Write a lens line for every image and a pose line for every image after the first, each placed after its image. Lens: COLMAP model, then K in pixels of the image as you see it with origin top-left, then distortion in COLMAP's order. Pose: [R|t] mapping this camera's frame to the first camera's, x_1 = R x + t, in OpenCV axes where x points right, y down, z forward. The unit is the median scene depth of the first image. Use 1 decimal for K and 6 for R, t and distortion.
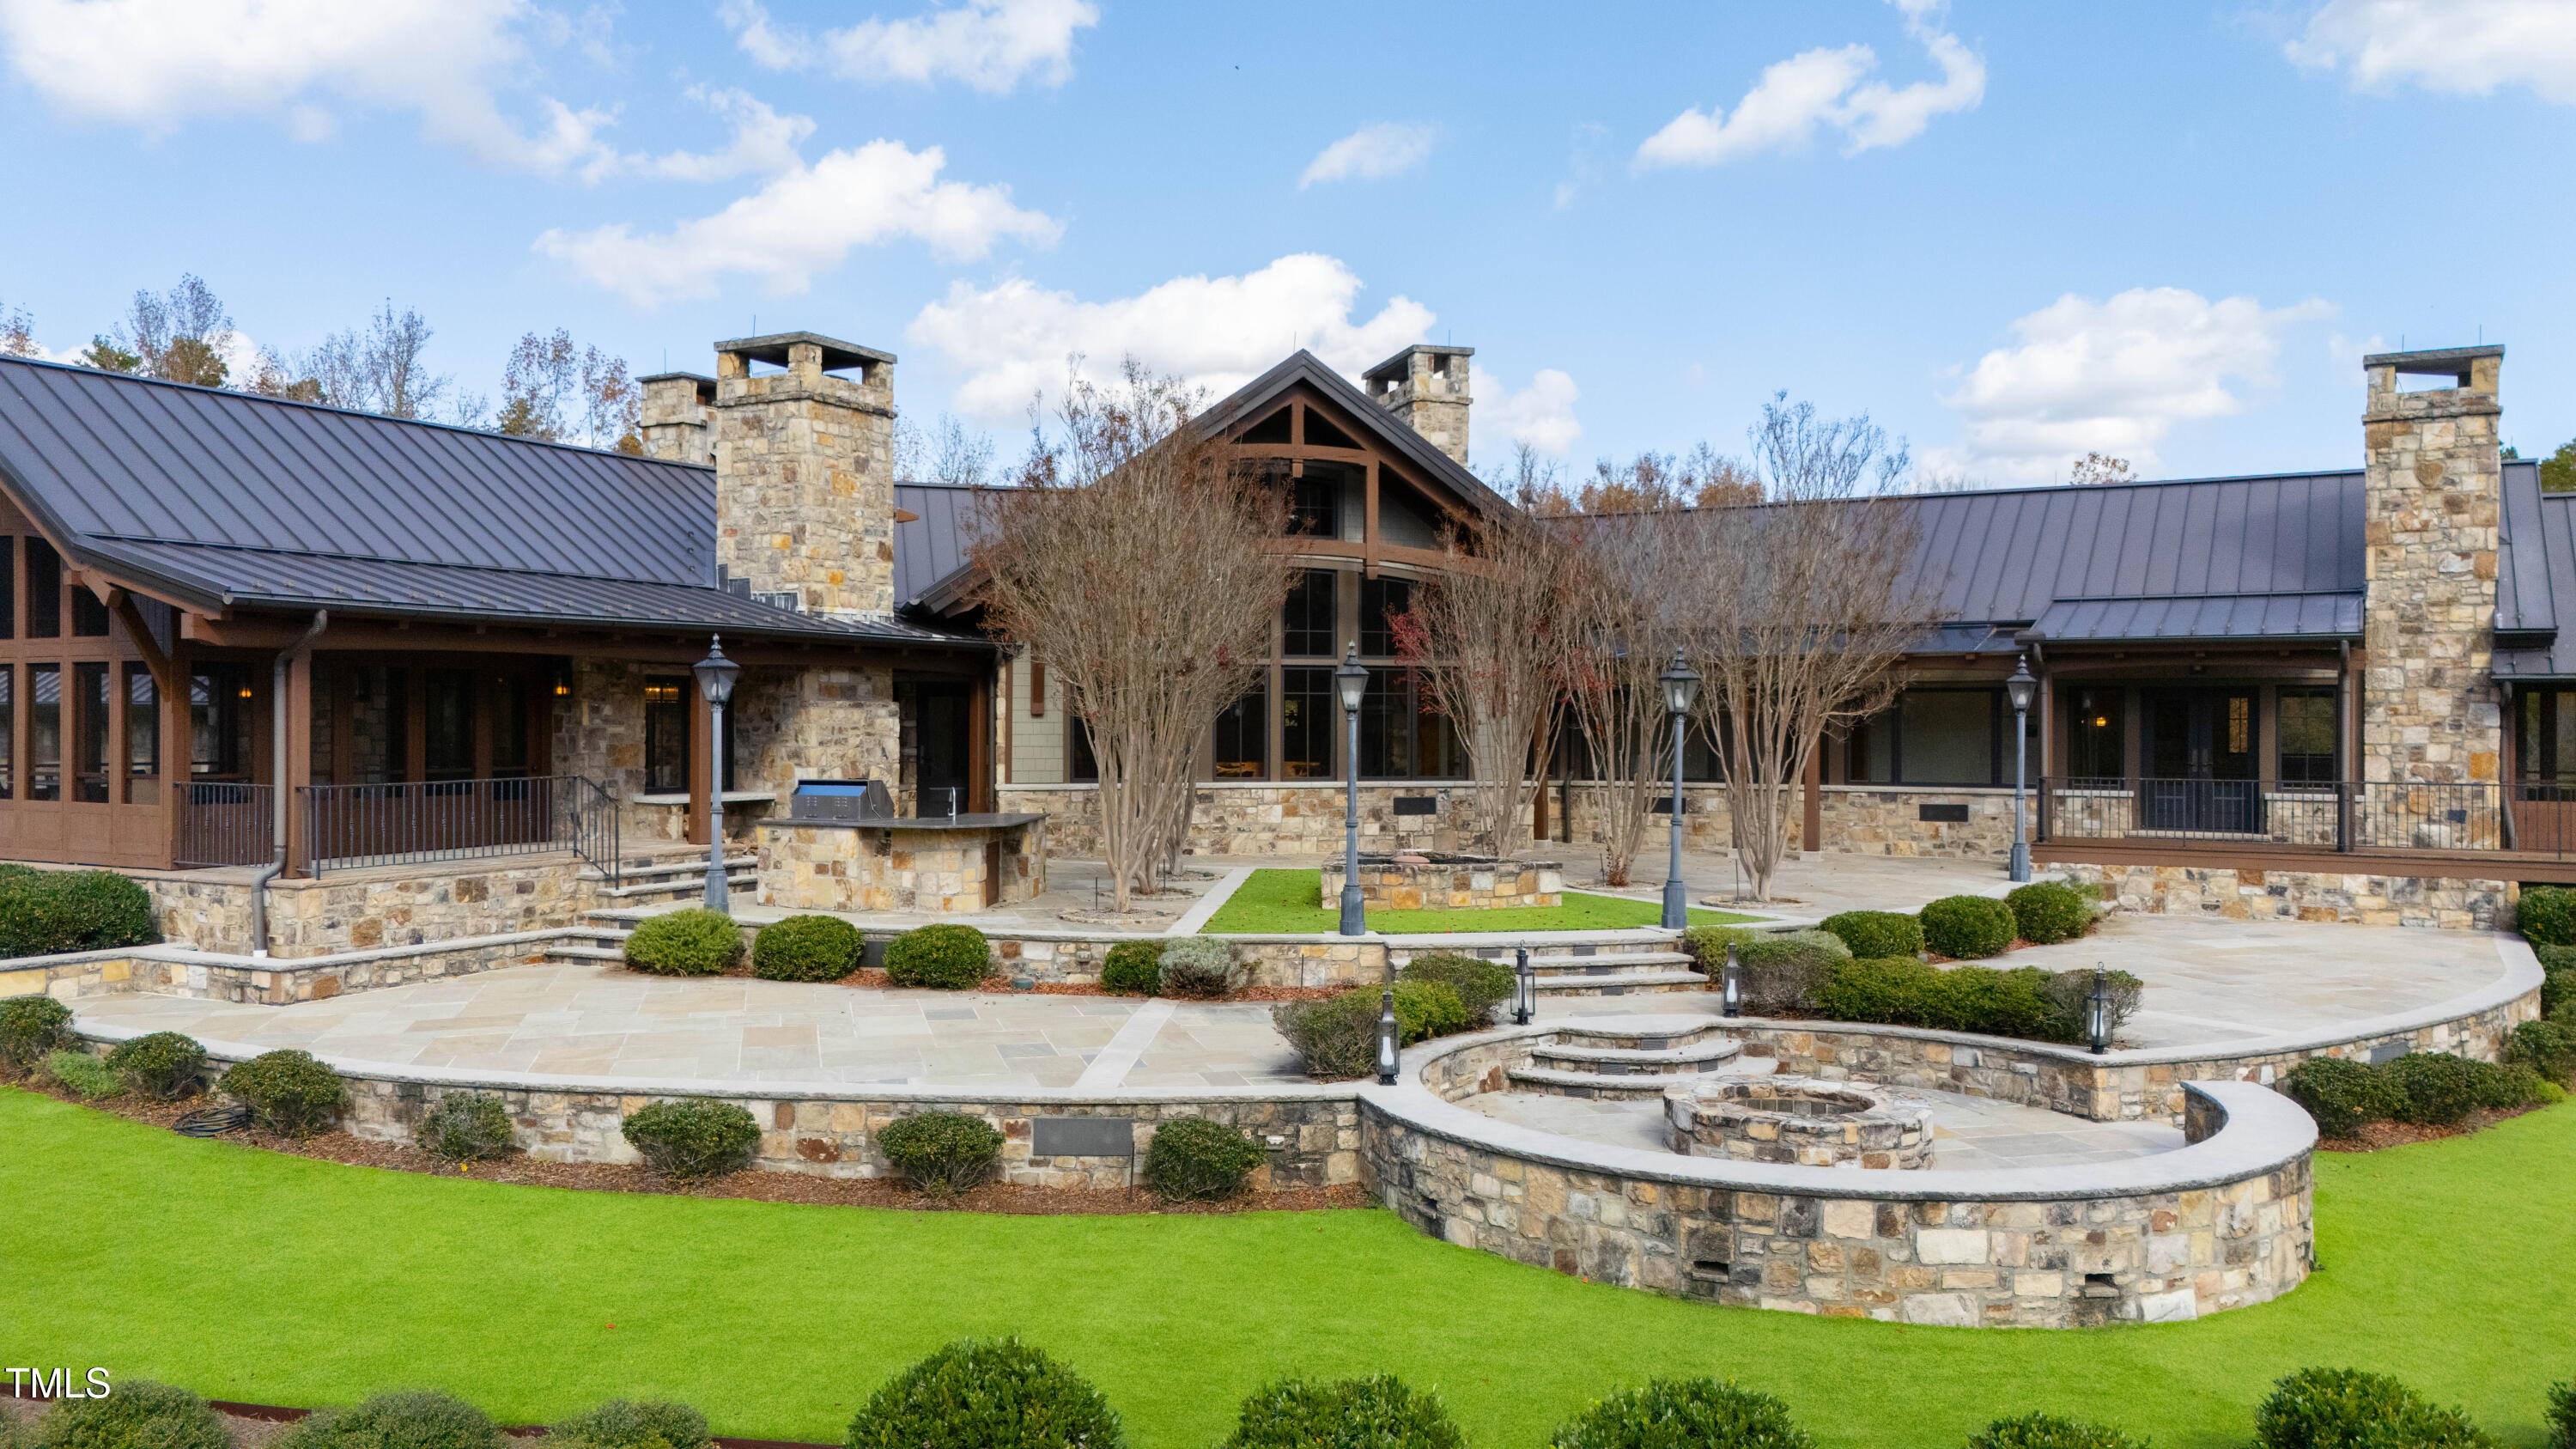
lens RADIAL K [[1901.5, 0, 1273.8], [0, 1901.5, 735.4], [0, 0, 1]] dist [0.064553, -0.058774]
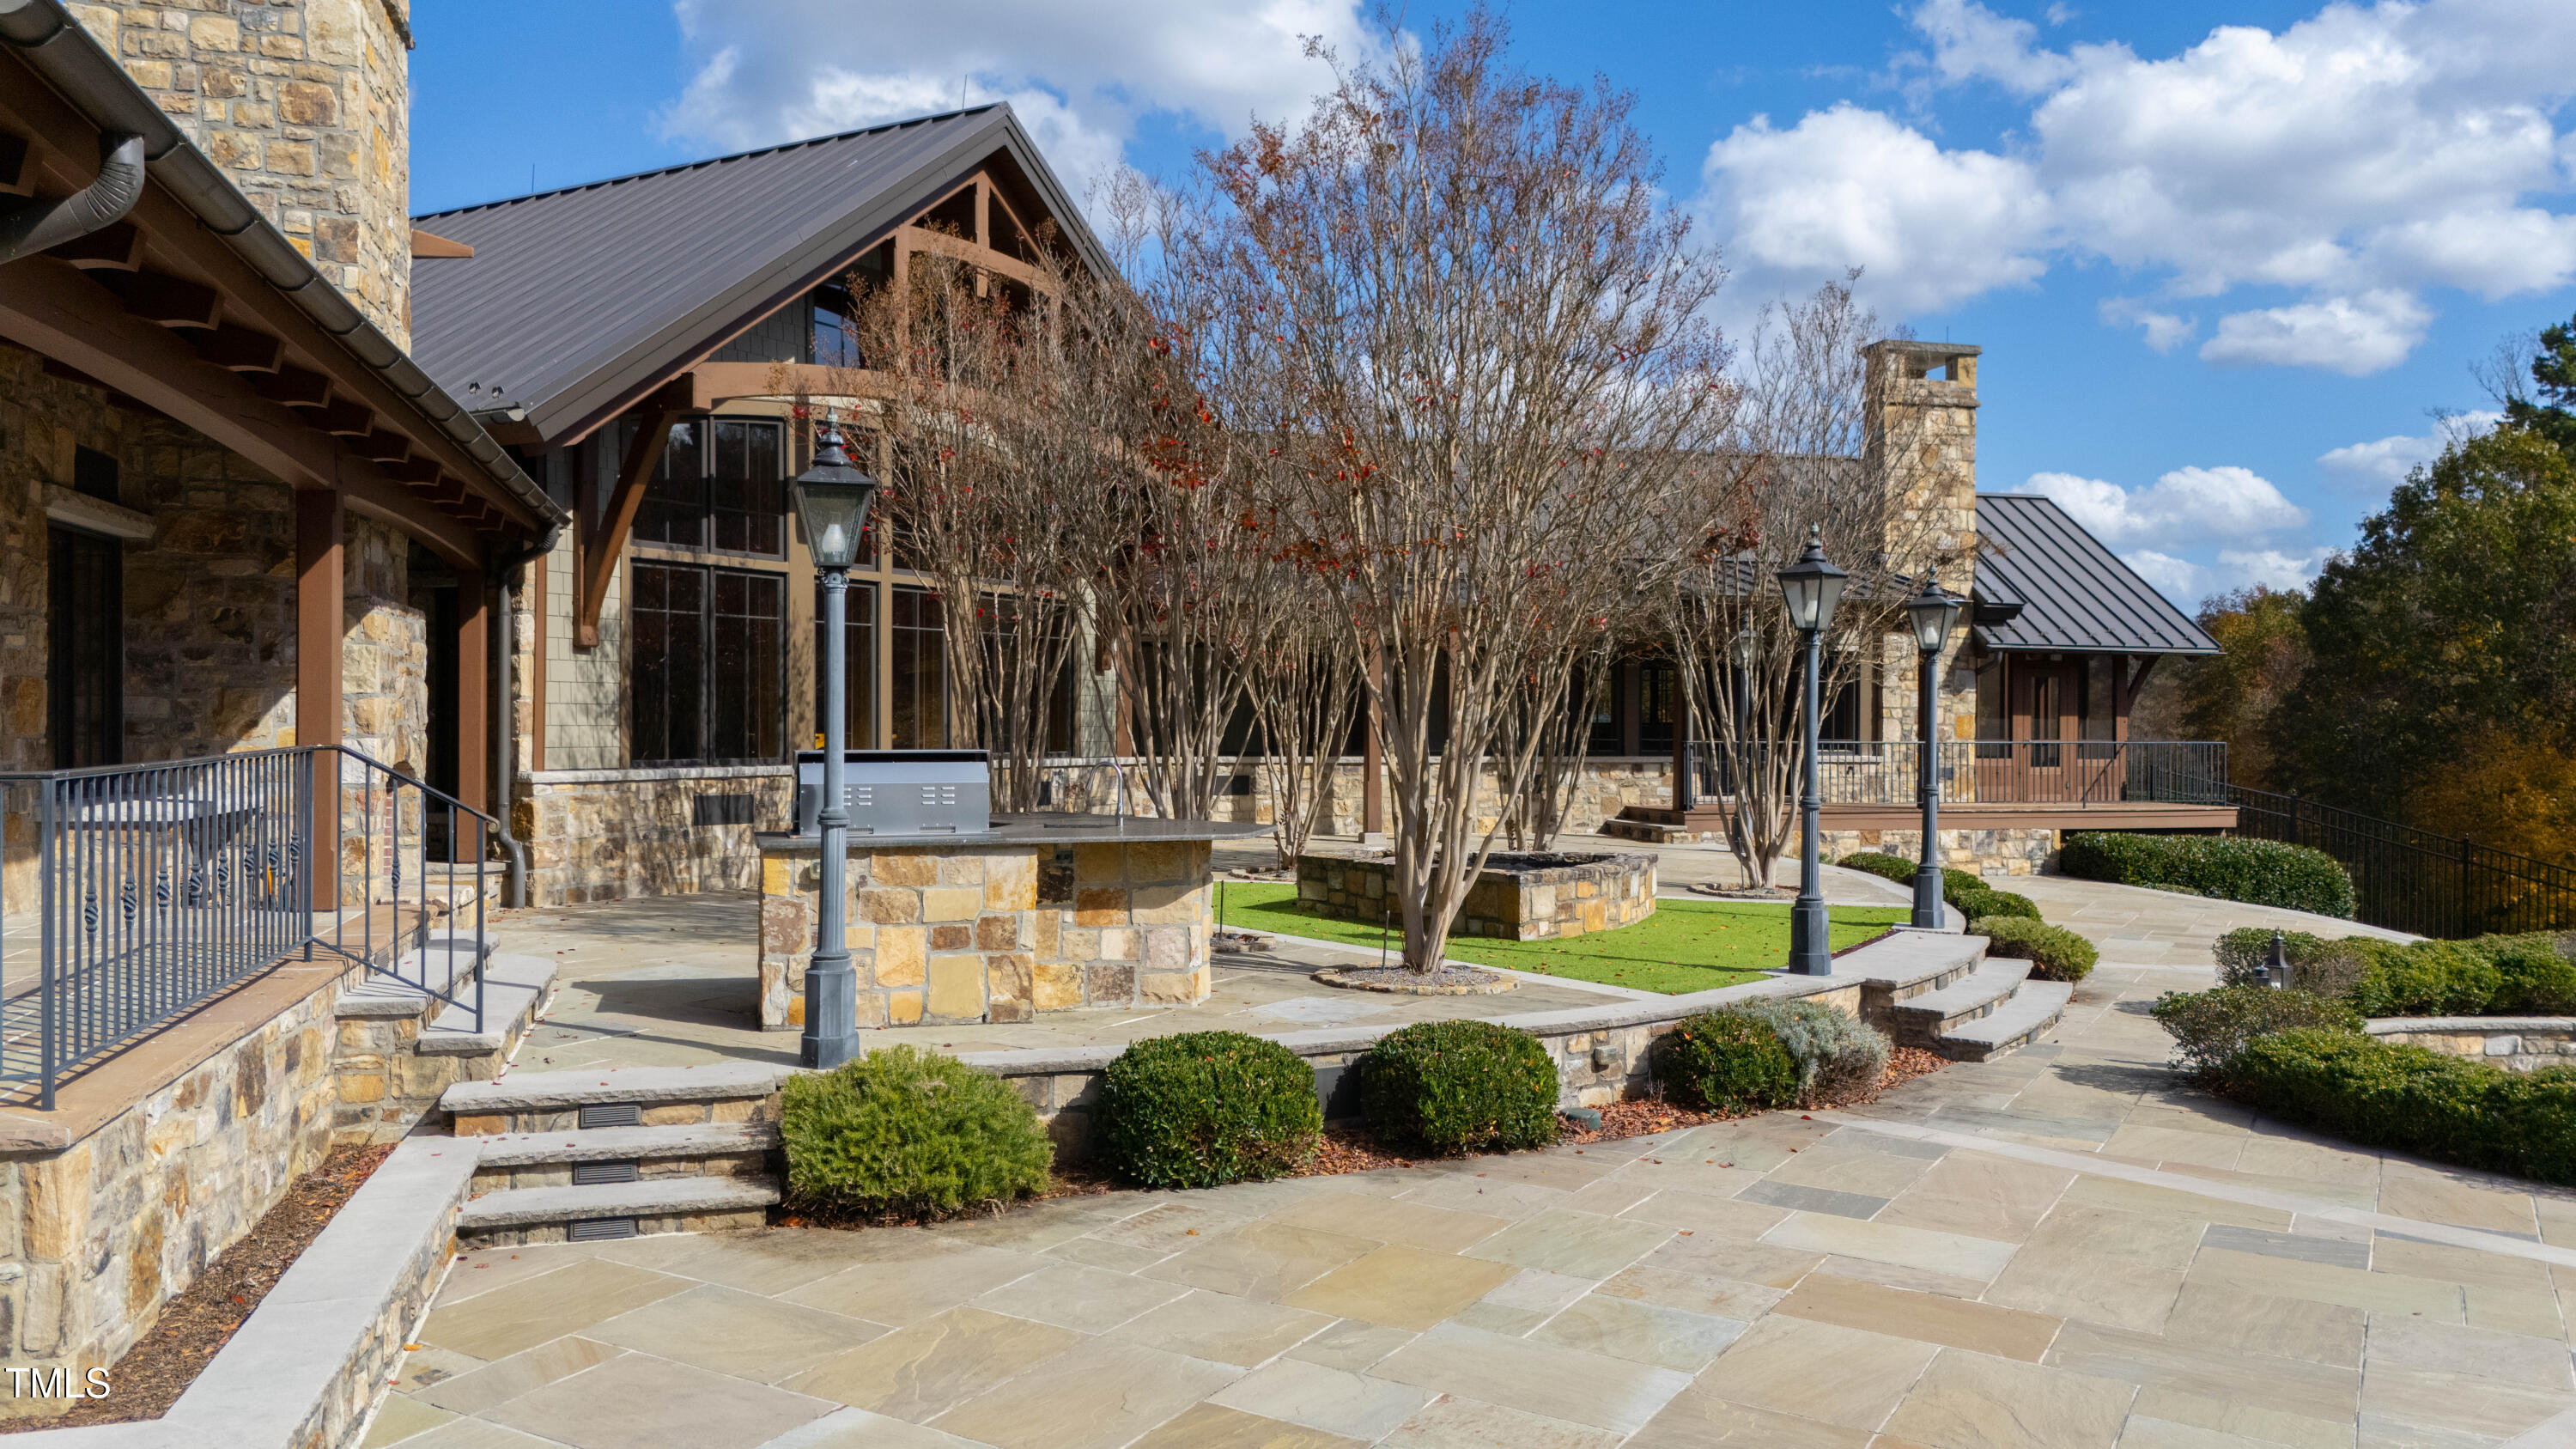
lens RADIAL K [[1901.5, 0, 1288.3], [0, 1901.5, 731.4], [0, 0, 1]] dist [0.064553, -0.058774]
pose [[0.707969, -0.003031, 0.706237, -0.428482], [0.002333, 0.999995, 0.001953, 0.015556], [-0.706240, 0.000265, 0.707973, 0.512813]]
